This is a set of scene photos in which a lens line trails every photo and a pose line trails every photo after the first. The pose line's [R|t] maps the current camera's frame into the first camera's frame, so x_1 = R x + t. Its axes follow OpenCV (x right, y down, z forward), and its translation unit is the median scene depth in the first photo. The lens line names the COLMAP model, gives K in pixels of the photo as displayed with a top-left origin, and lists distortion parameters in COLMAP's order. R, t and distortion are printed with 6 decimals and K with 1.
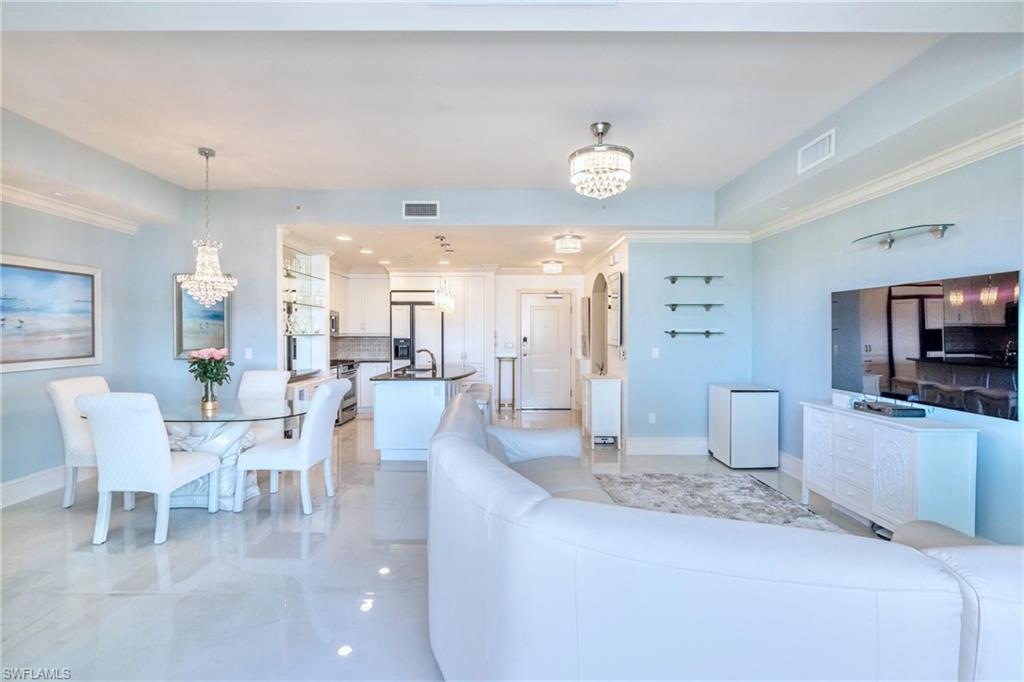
lens RADIAL K [[476.8, 0, 513.3], [0, 476.8, 340.7], [0, 0, 1]] dist [-0.002601, -0.000638]
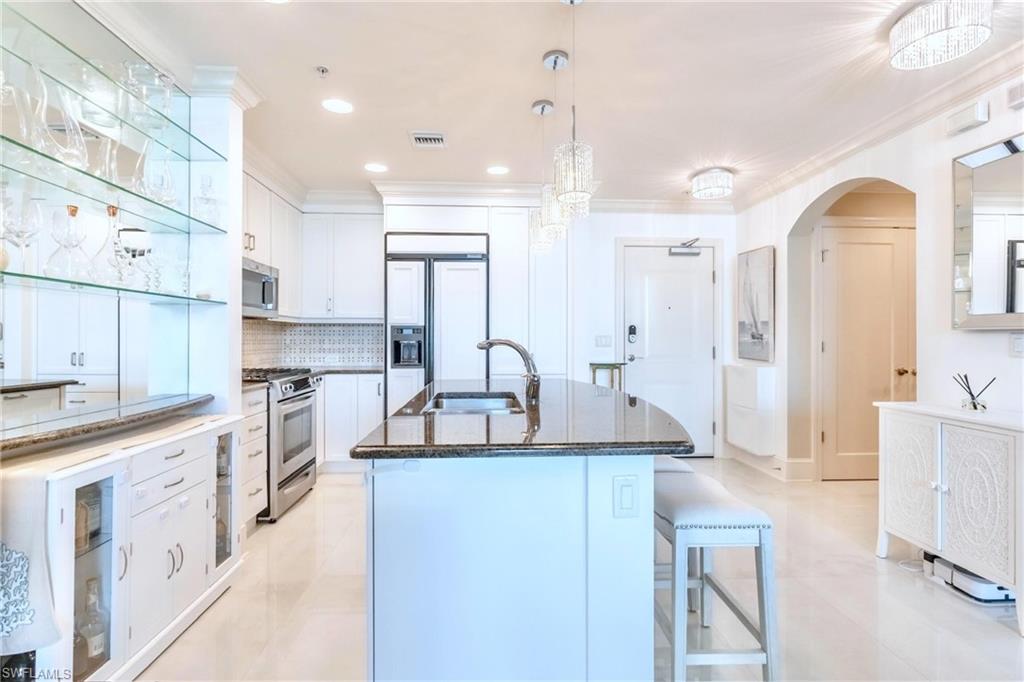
lens RADIAL K [[476.8, 0, 509.2], [0, 476.8, 338.0], [0, 0, 1]] dist [-0.002601, -0.000638]
pose [[0.998816, -0.000302, 0.048650, -0.150542], [0.001305, 0.999787, -0.020594, 0.018518], [-0.048634, 0.020633, 0.998604, 0.488660]]
